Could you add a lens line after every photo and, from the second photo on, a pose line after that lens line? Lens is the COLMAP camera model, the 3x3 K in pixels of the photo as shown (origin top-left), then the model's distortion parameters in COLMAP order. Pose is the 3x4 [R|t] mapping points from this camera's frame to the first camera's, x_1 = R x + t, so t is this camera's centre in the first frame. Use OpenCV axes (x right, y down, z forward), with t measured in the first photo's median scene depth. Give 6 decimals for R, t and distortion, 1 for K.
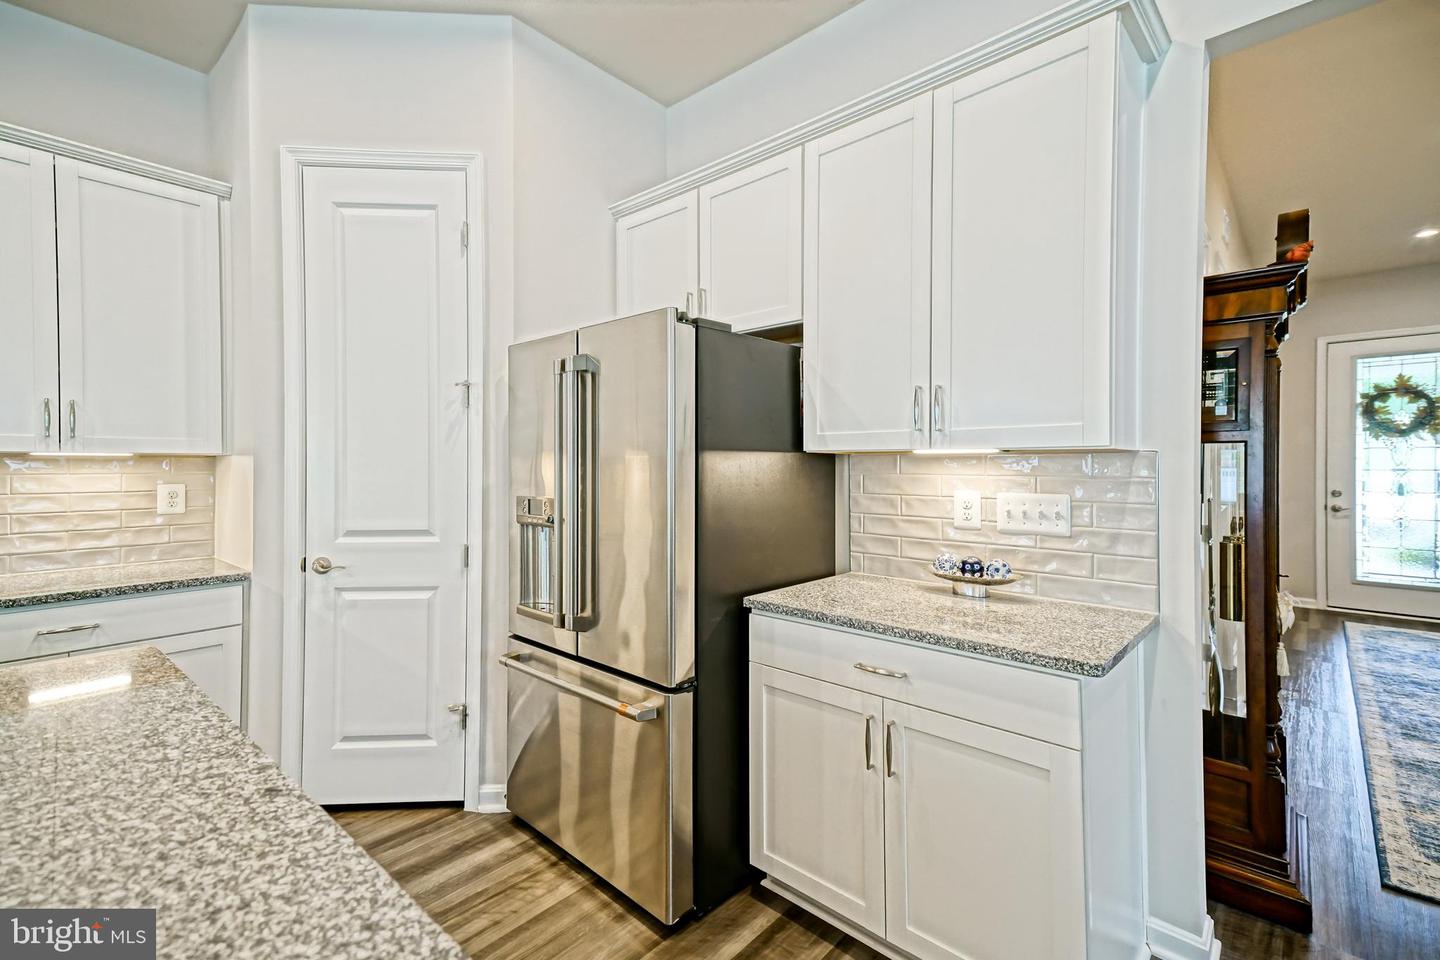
lens RADIAL K [[645.2, 0, 704.5], [0, 645.2, 464.0], [0, 0, 1]] dist [0.045158, -0.006112]
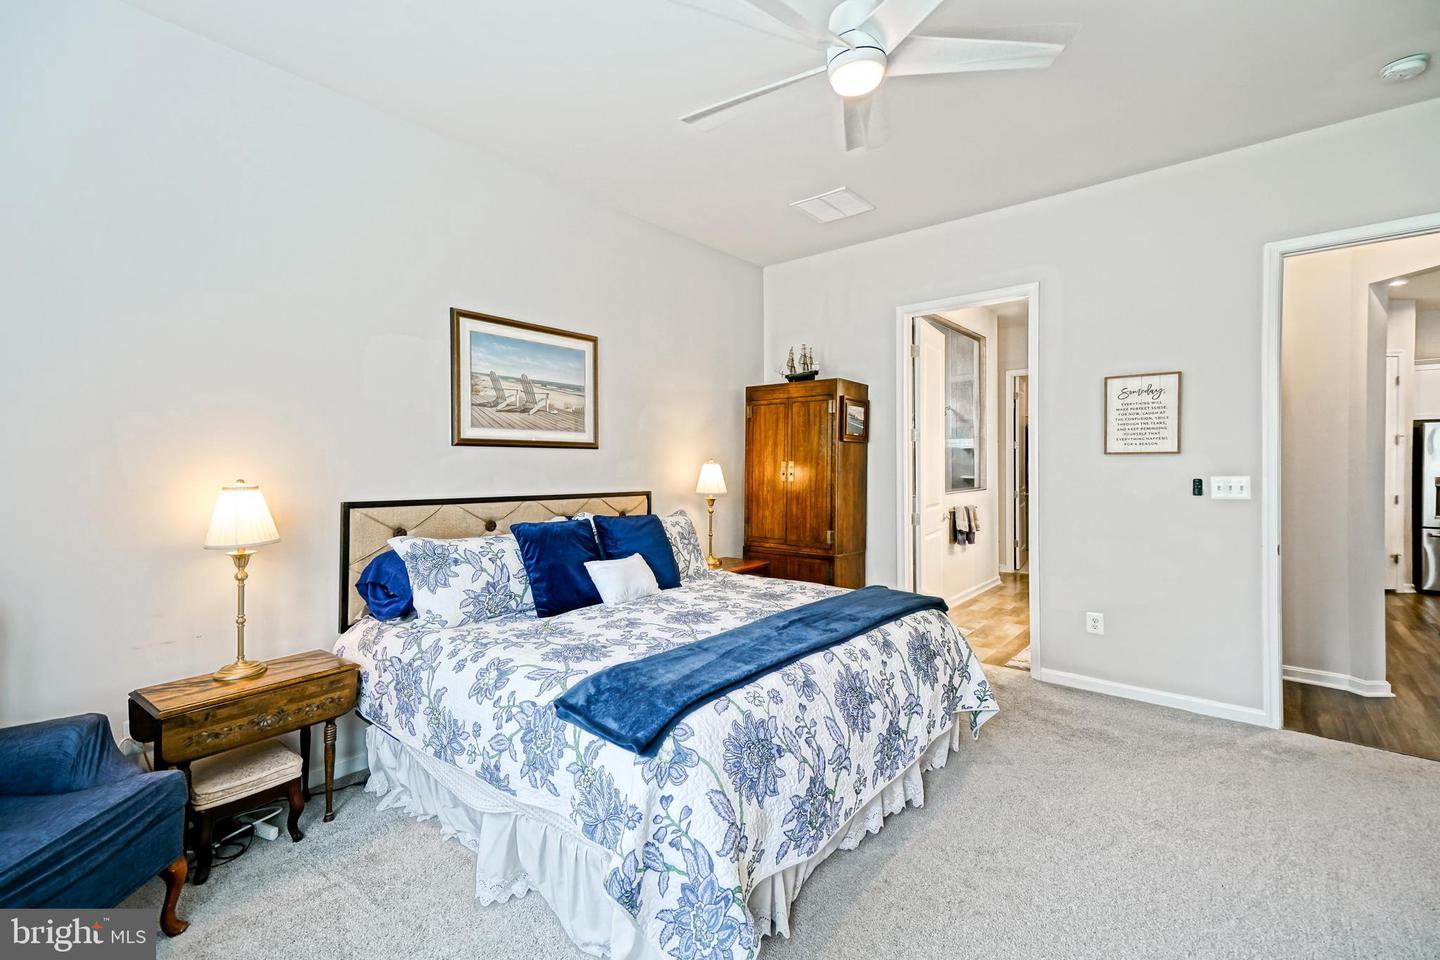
lens RADIAL K [[645.2, 0, 710.3], [0, 645.2, 471.8], [0, 0, 1]] dist [0.045158, -0.006112]
pose [[0.998263, -0.008321, 0.058319, -3.356885], [0.007637, 0.999900, 0.011944, -0.028347], [-0.058412, -0.011478, 0.998227, -1.603515]]
